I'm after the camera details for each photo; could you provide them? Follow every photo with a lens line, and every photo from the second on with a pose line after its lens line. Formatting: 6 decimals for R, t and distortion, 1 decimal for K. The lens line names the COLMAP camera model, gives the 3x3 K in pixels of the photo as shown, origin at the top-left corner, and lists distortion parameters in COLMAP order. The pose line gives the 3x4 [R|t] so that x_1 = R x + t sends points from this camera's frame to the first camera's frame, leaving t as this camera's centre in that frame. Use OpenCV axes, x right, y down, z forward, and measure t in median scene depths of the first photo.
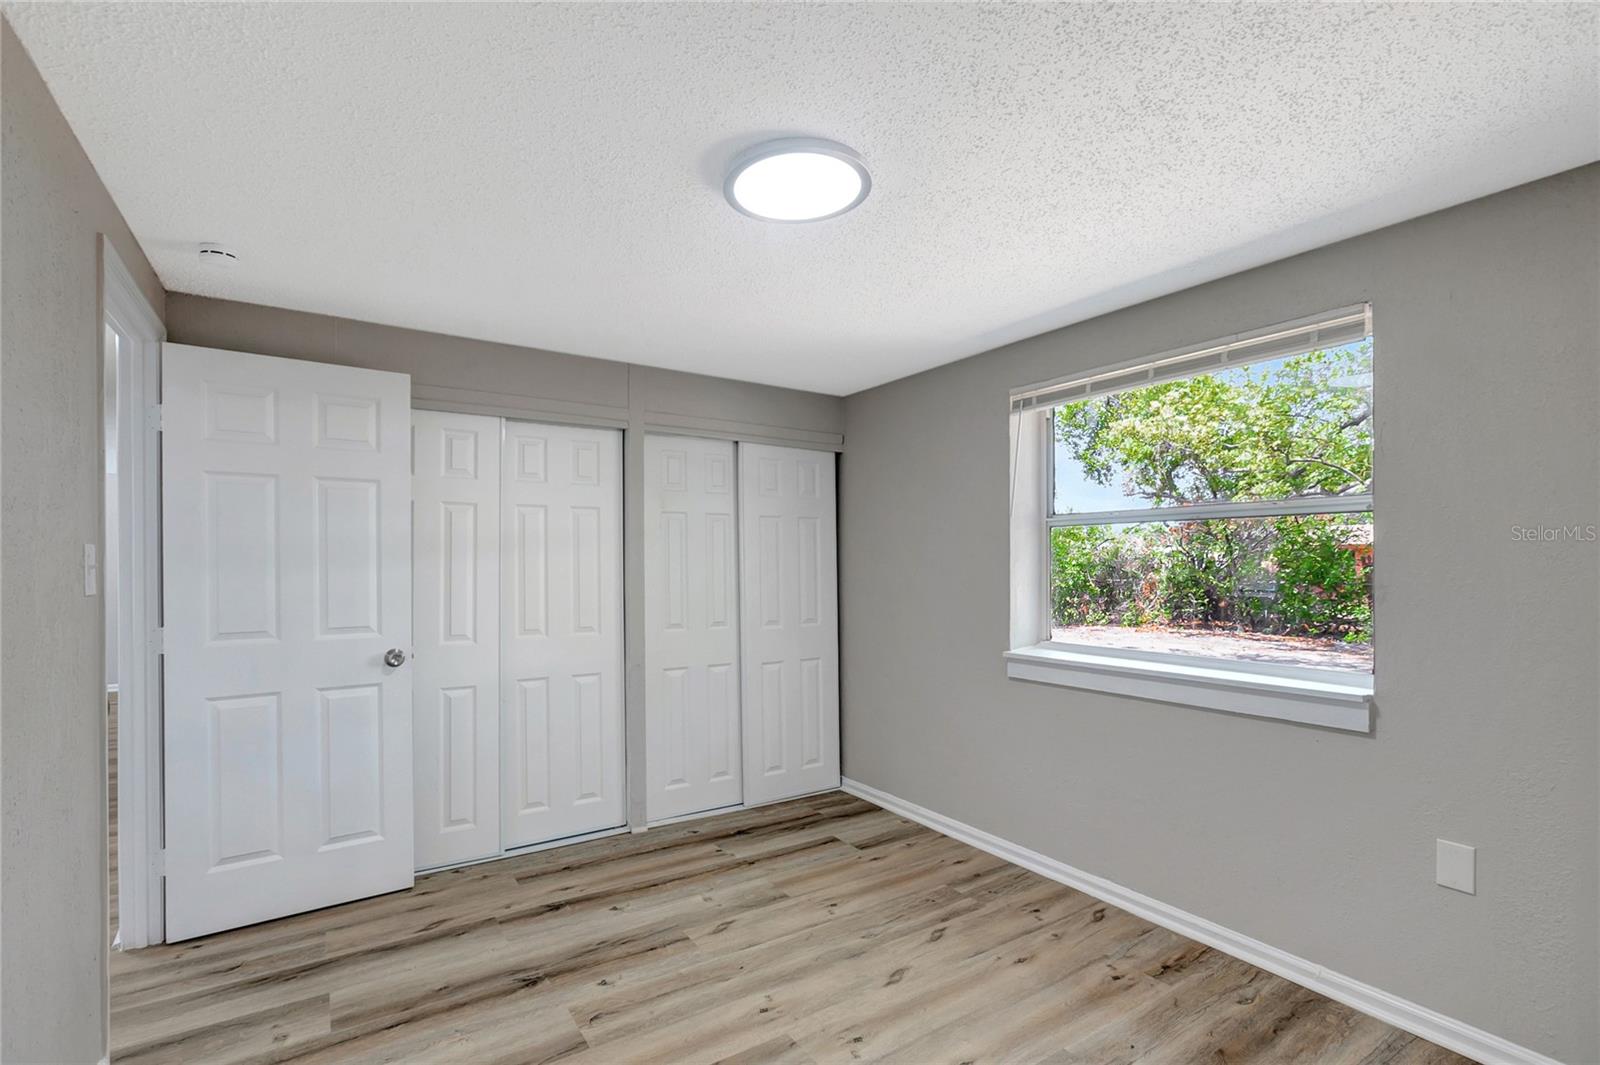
lens RADIAL K [[742.5, 0, 797.4], [0, 742.5, 559.5], [0, 0, 1]] dist [-0.019631, 0.010730]
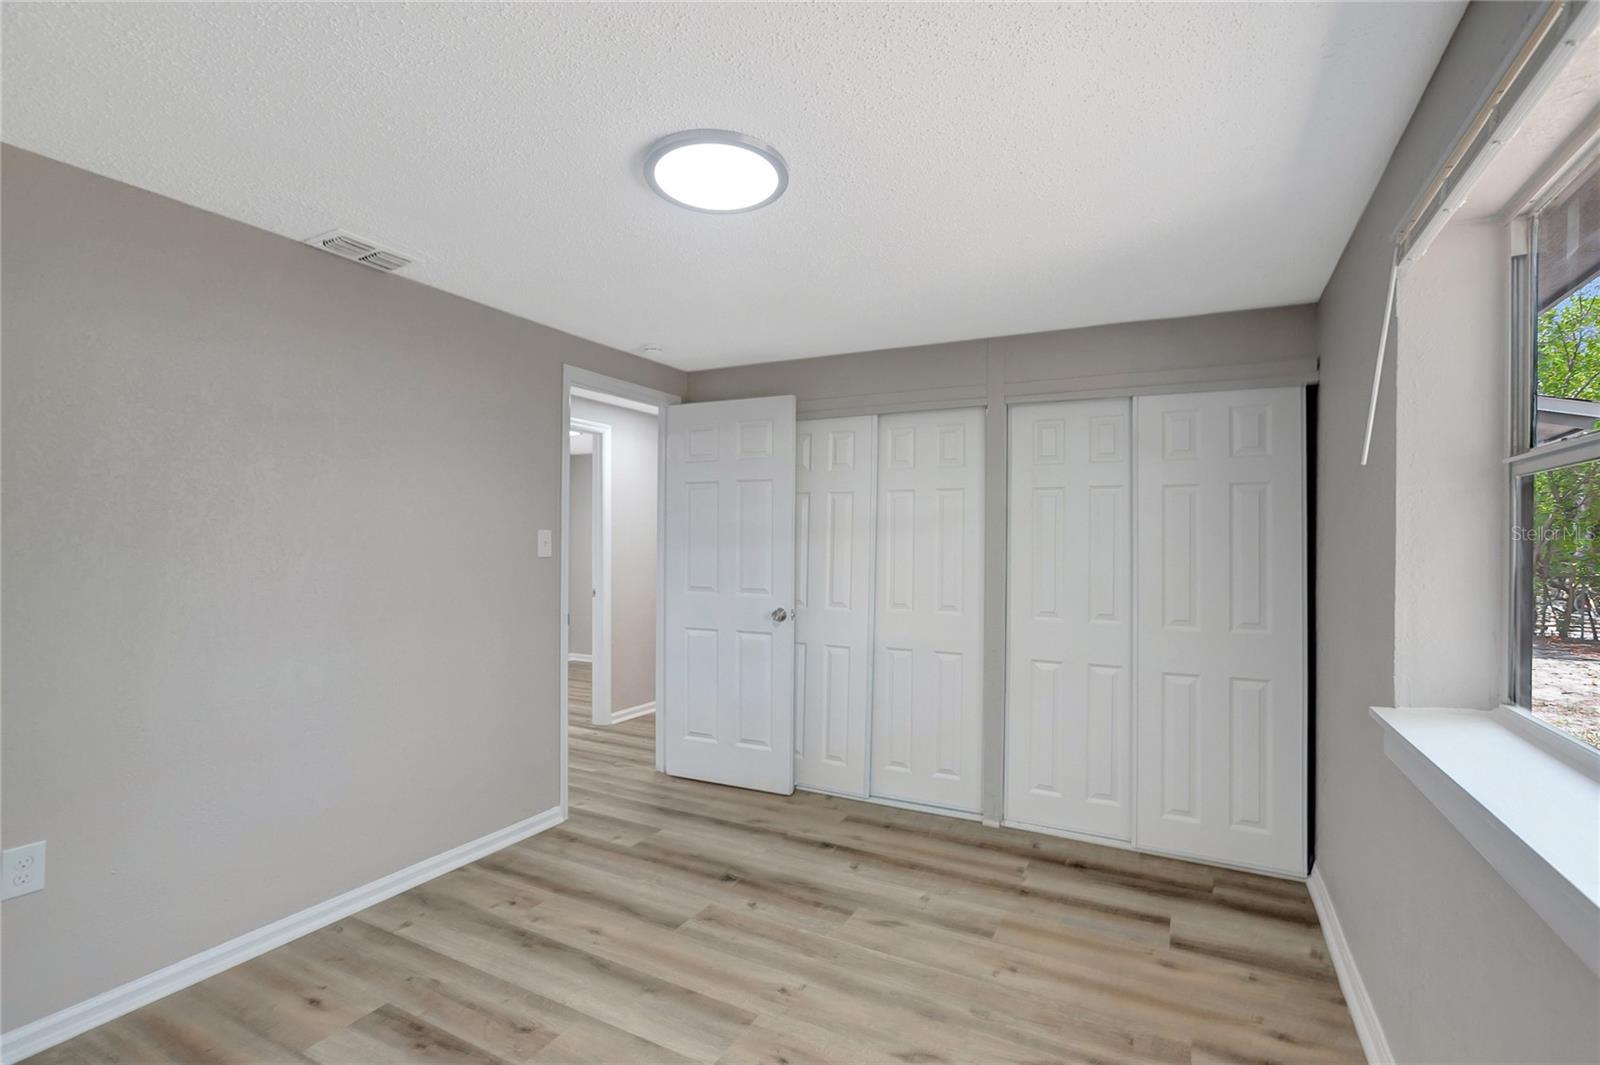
lens RADIAL K [[742.5, 0, 808.1], [0, 742.5, 541.4], [0, 0, 1]] dist [-0.019631, 0.010730]
pose [[0.482442, 0.000924, -0.875927, 0.620449], [-0.004756, 0.999987, -0.001564, 0.005552], [0.875915, 0.004920, 0.482441, 0.403762]]
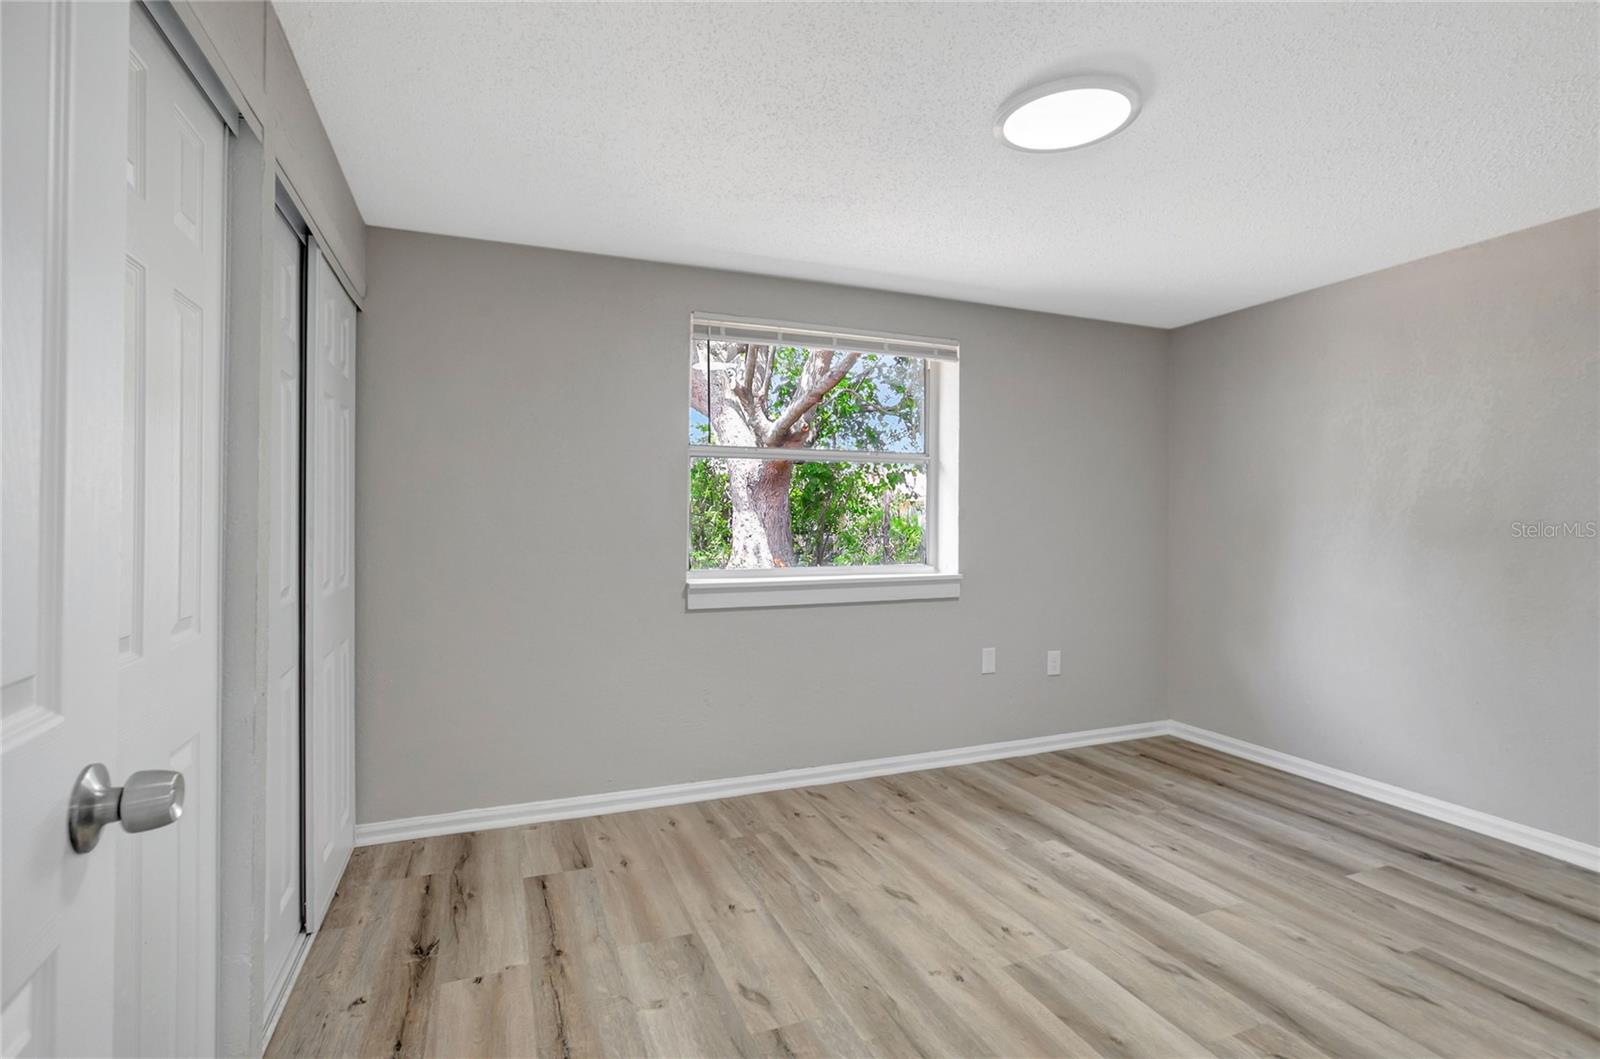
lens RADIAL K [[742.5, 0, 802.0], [0, 742.5, 514.0], [0, 0, 1]] dist [-0.019631, 0.010730]
pose [[0.198777, 0.017032, 0.979897, -0.698208], [-0.004500, 0.999854, -0.016466, 0.055908], [-0.980035, -0.001137, 0.198824, 0.743933]]
